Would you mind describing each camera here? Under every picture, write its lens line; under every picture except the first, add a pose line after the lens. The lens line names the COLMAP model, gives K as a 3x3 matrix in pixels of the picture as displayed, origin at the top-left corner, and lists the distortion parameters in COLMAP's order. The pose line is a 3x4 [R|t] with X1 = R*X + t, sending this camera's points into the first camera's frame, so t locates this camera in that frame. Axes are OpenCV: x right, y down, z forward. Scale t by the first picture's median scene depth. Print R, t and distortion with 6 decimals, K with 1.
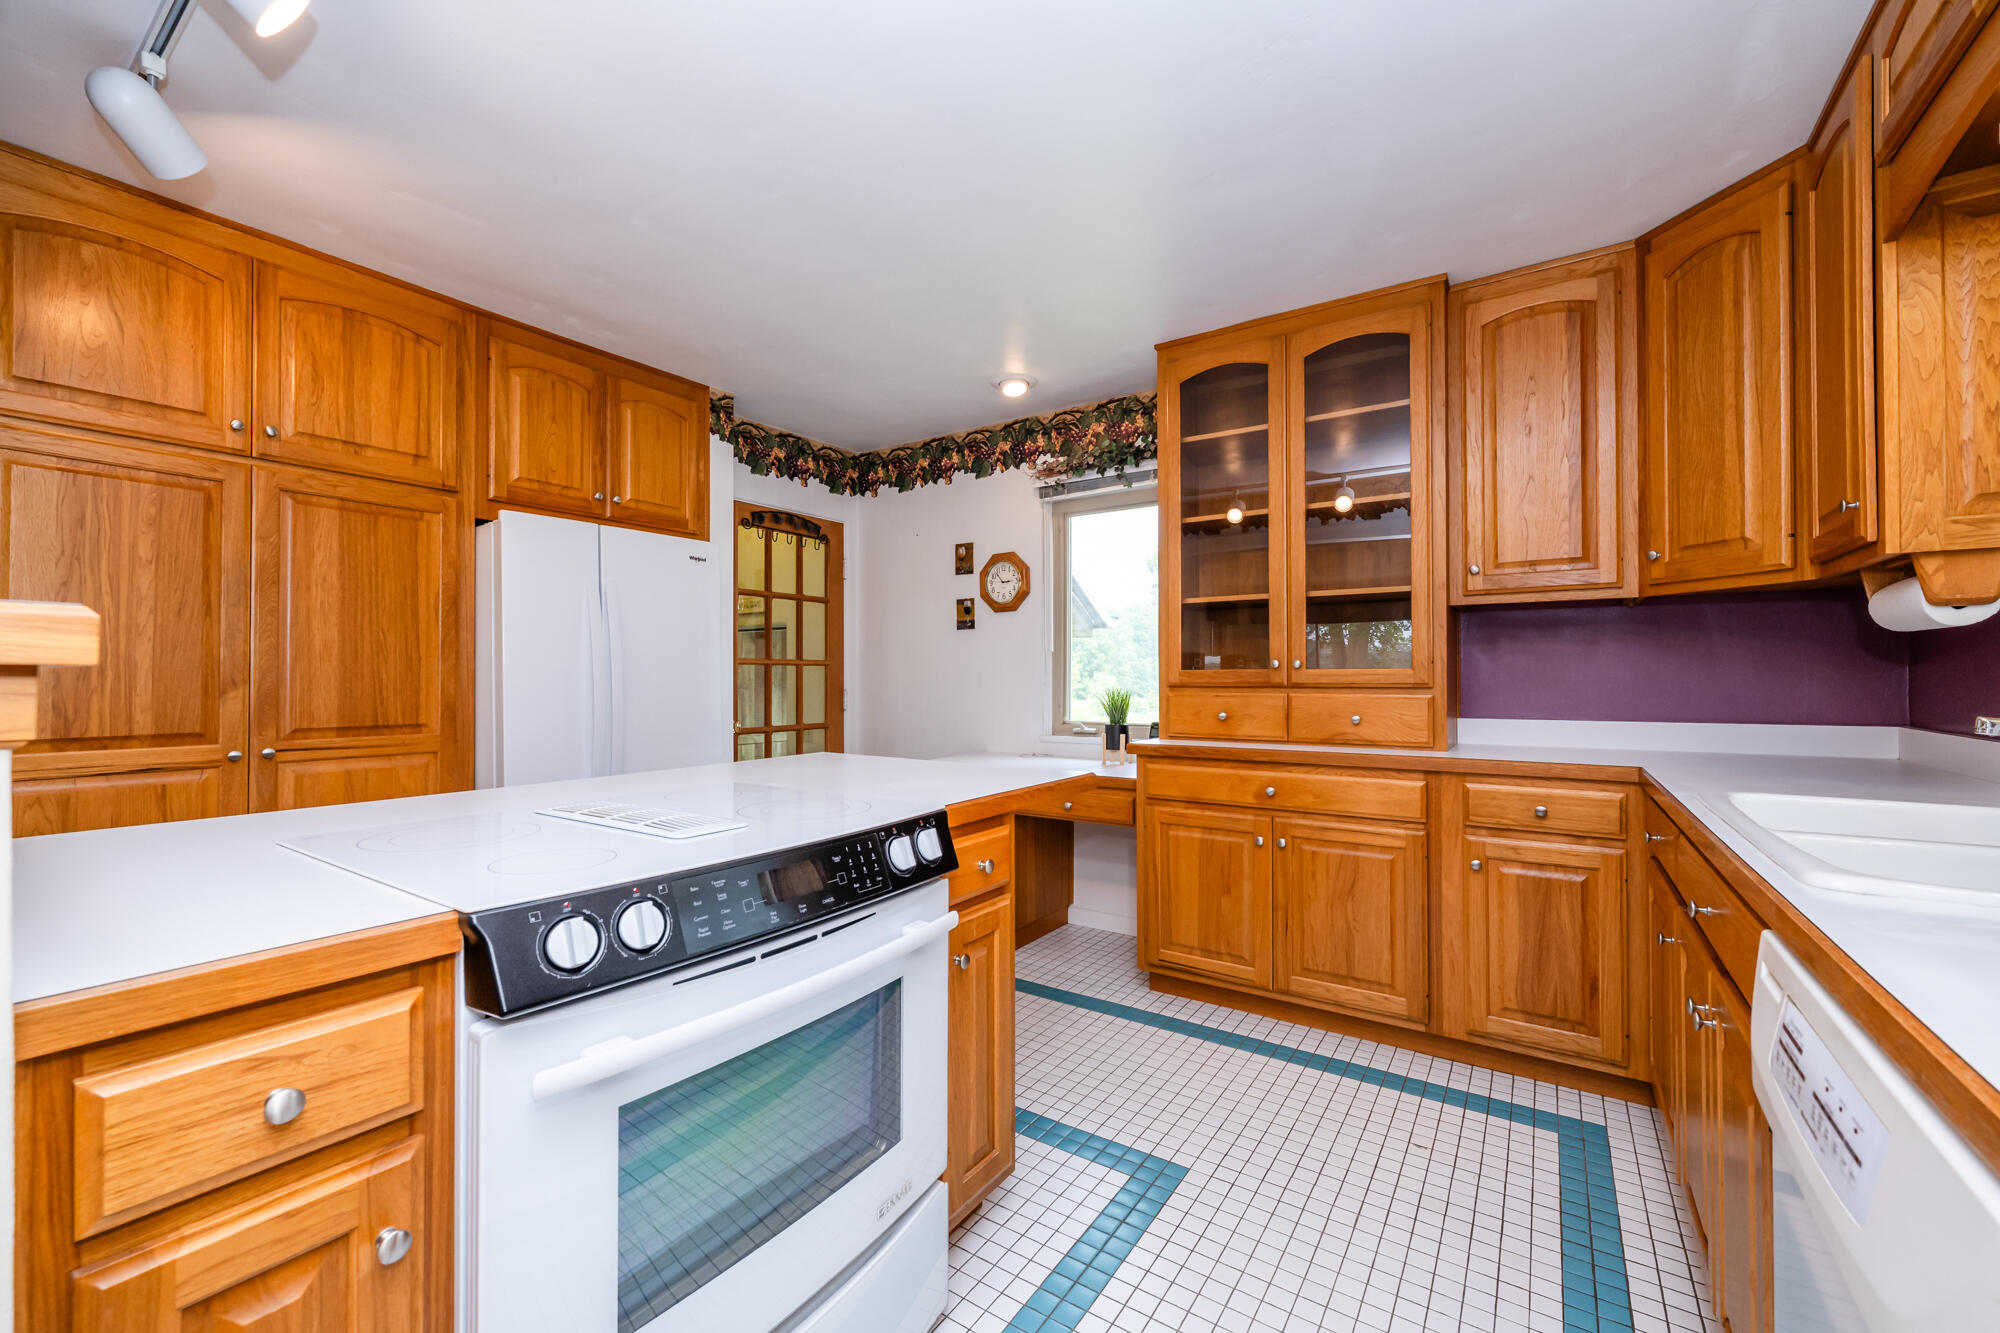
lens RADIAL K [[827.3, 0, 995.7], [0, 827.3, 674.3], [0, 0, 1]] dist [-0.000426, -0.000120]
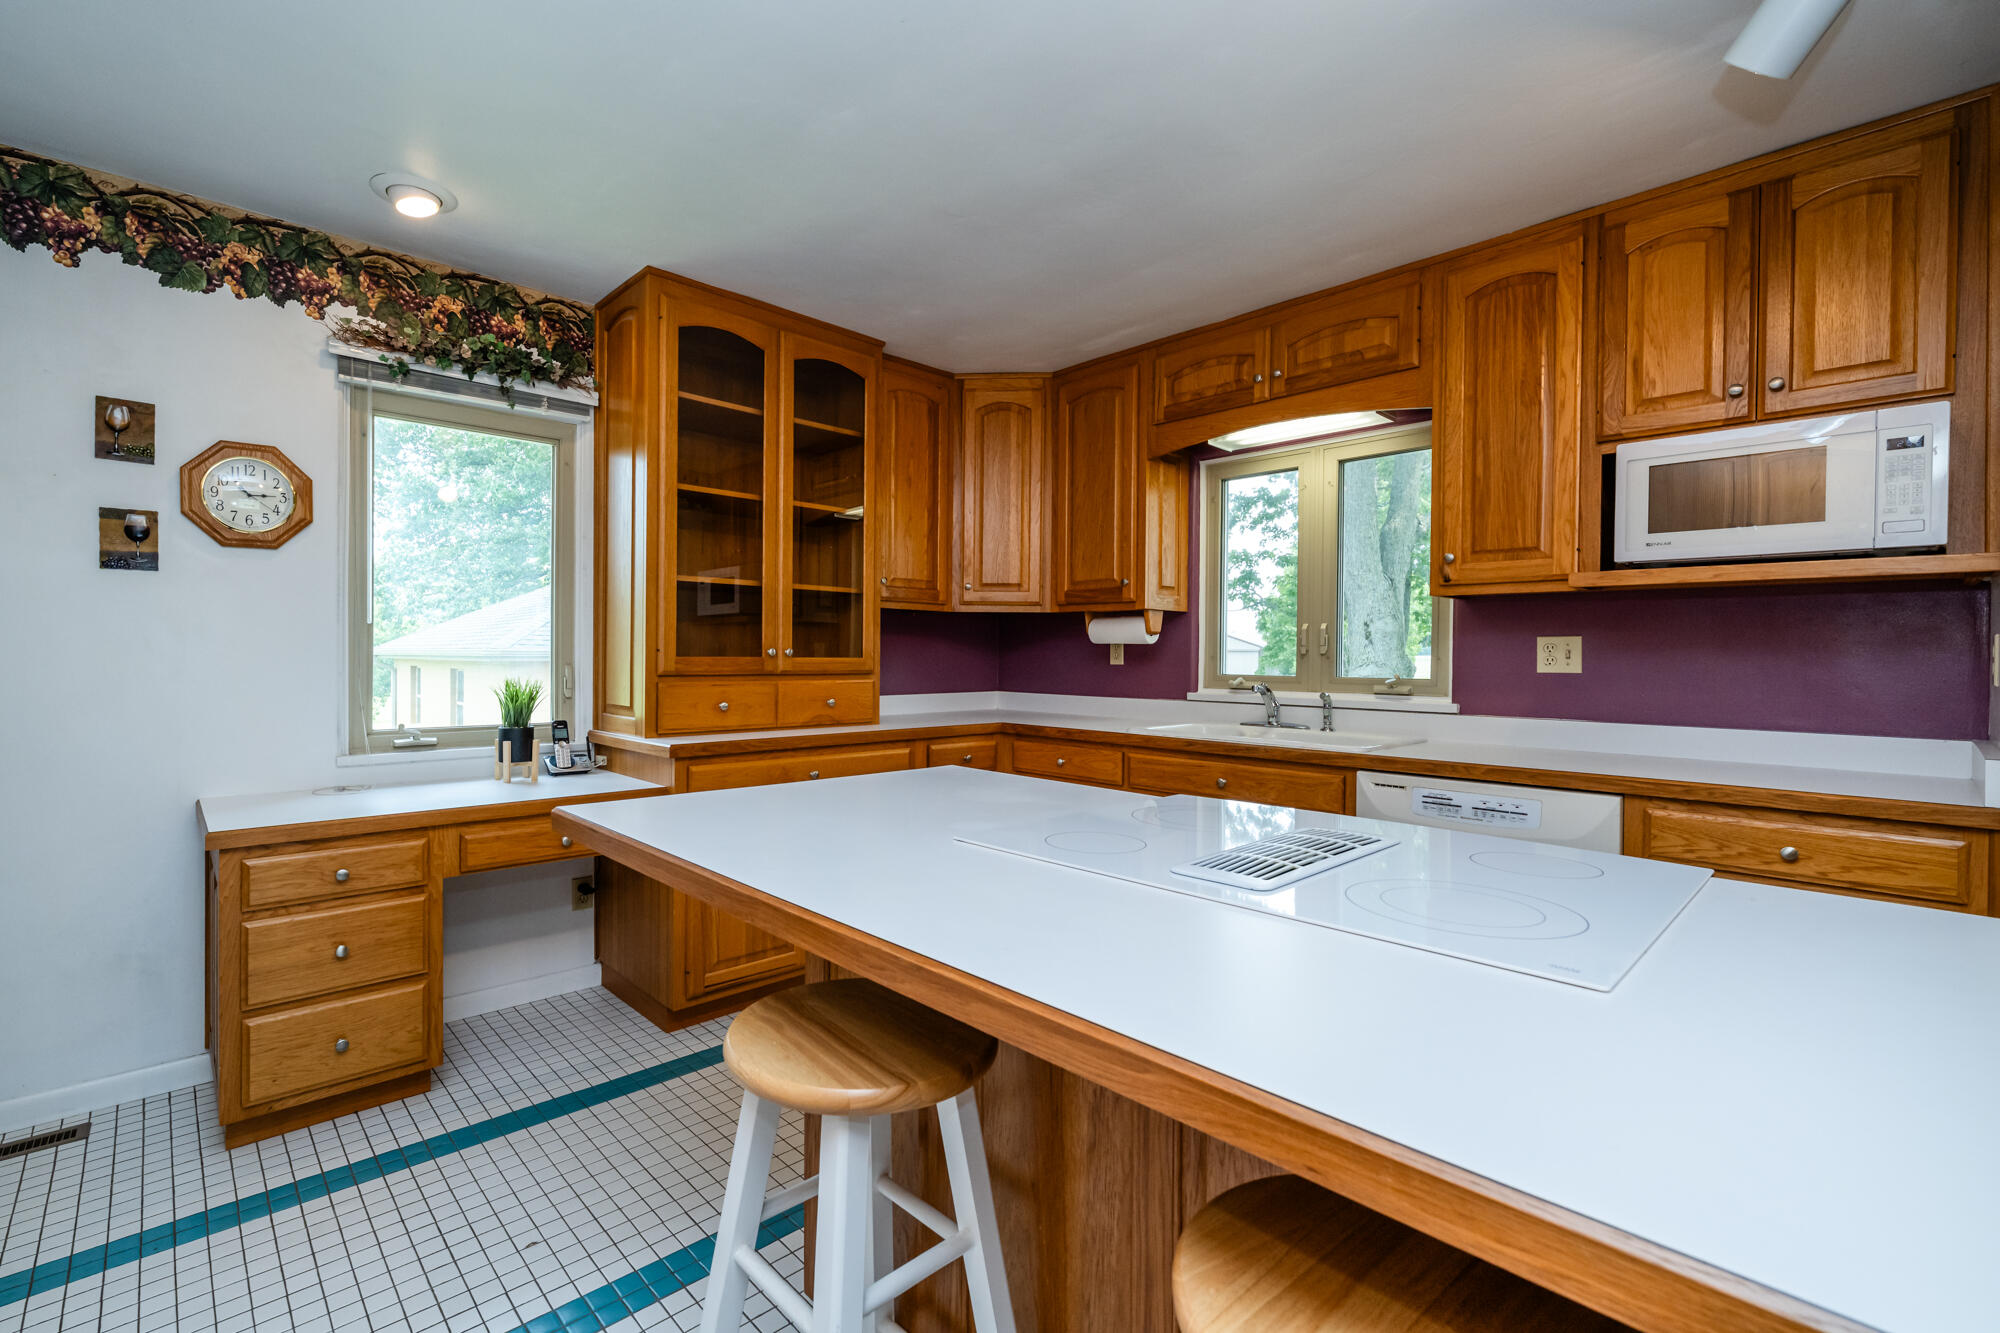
lens RADIAL K [[856.9, 0, 1000.0], [0, 856.9, 666.5], [0, 0, 1]] dist [0.001529, 0.000559]
pose [[0.205292, -0.007147, 0.978675, -0.496106], [-0.012442, 0.999873, 0.009912, -0.007047], [-0.978622, -0.014211, 0.205177, 0.402703]]
